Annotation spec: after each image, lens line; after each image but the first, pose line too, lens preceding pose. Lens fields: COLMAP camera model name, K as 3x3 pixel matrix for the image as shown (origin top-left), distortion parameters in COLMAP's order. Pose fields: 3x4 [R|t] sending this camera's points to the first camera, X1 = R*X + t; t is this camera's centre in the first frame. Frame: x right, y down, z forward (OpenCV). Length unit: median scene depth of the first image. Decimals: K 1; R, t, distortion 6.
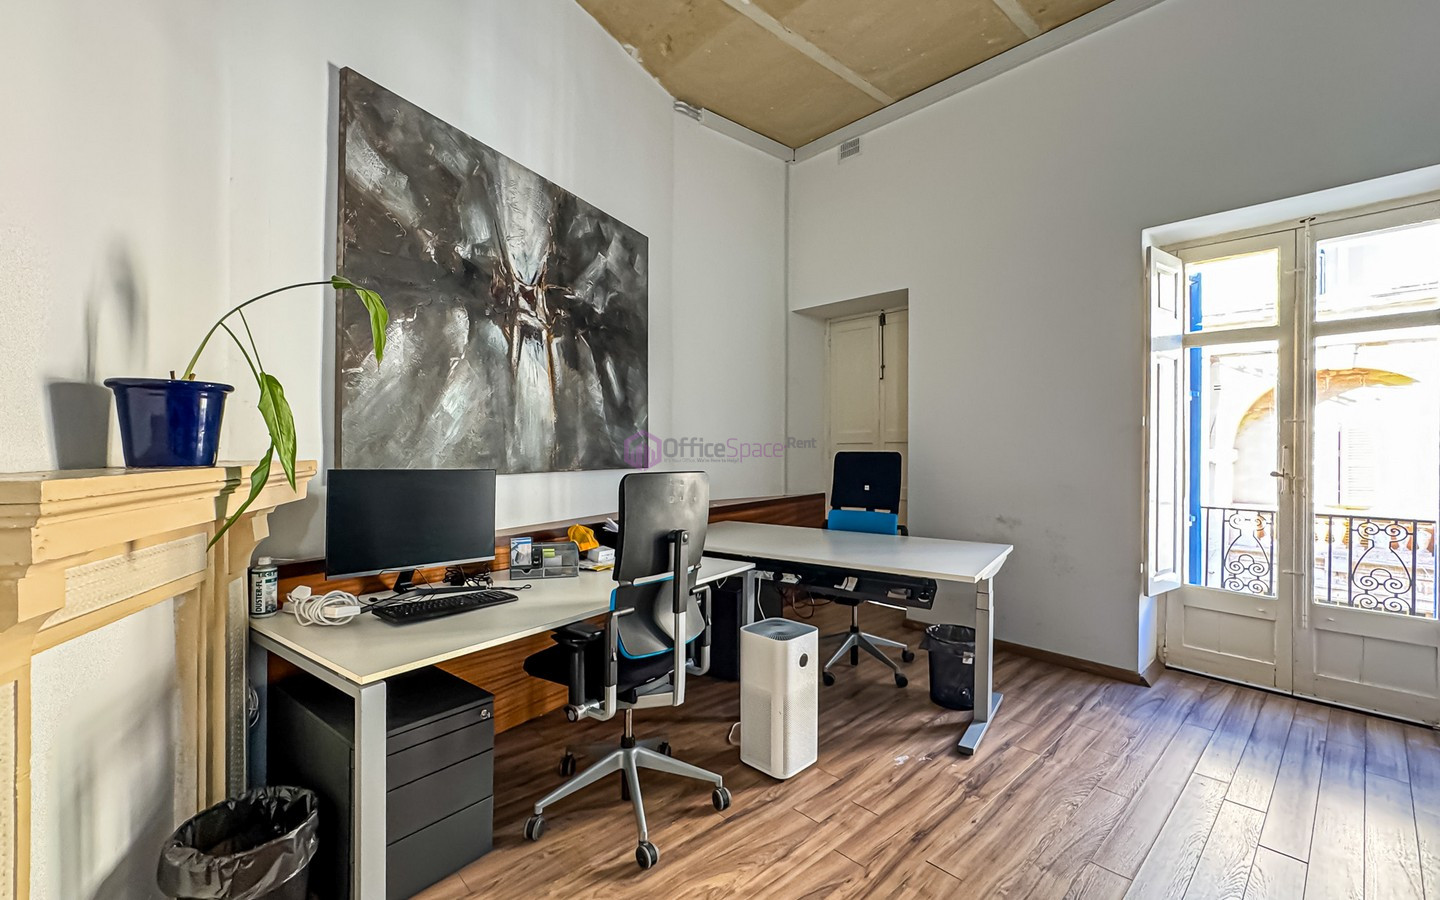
lens RADIAL K [[587.5, 0, 724.7], [0, 587.5, 454.6], [0, 0, 1]] dist [-0.043814, 0.022088]
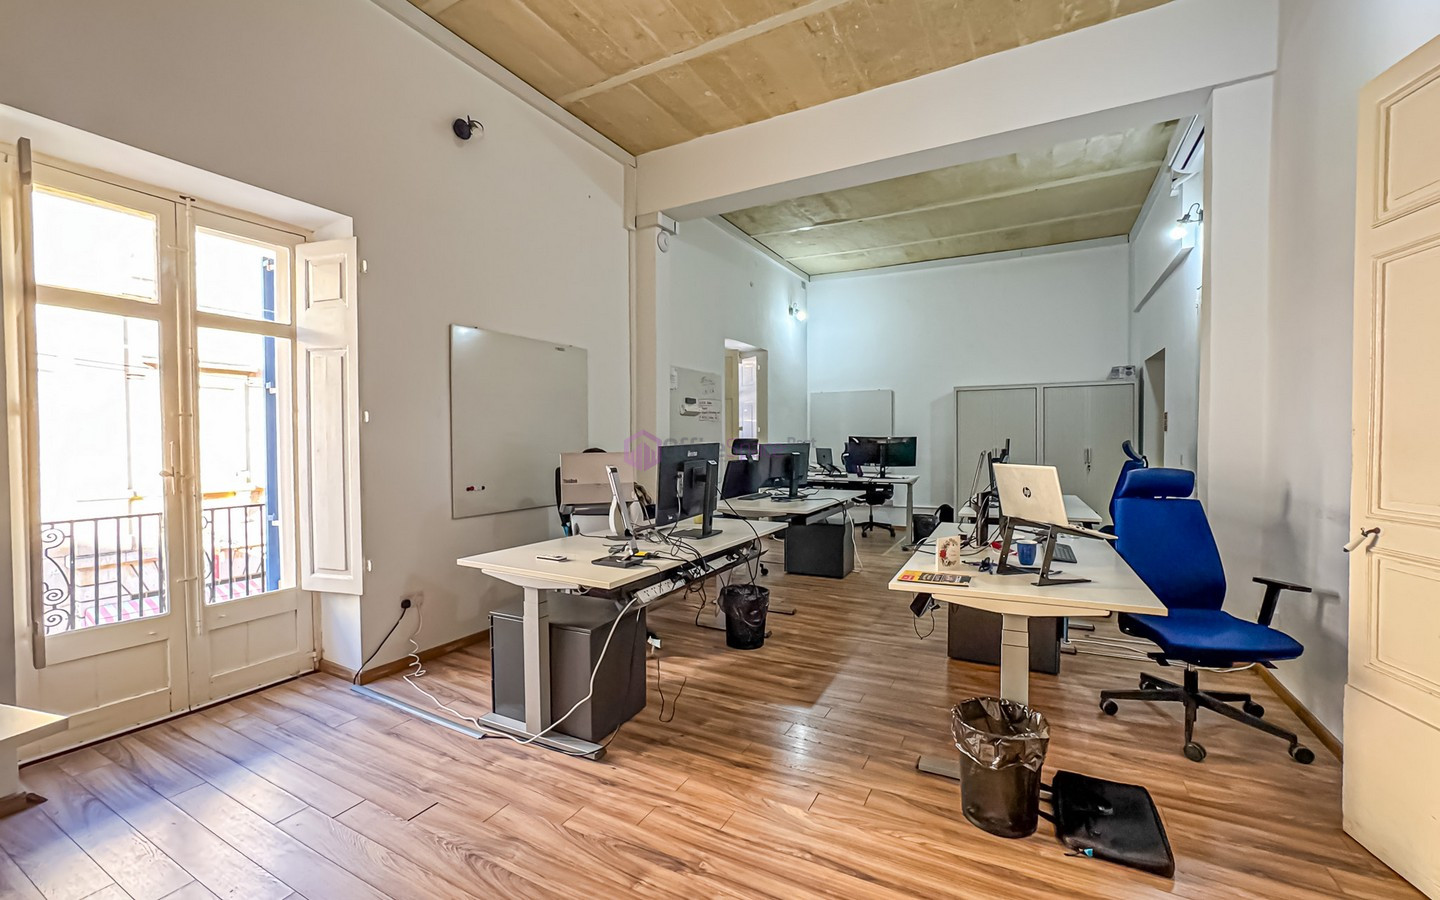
lens RADIAL K [[587.5, 0, 724.7], [0, 587.5, 454.6], [0, 0, 1]] dist [-0.043814, 0.022088]
pose [[-0.277908, -0.029675, 0.960149, -0.127124], [0.020104, 0.999124, 0.036698, -0.010448], [-0.960397, 0.029501, -0.277068, 0.417584]]
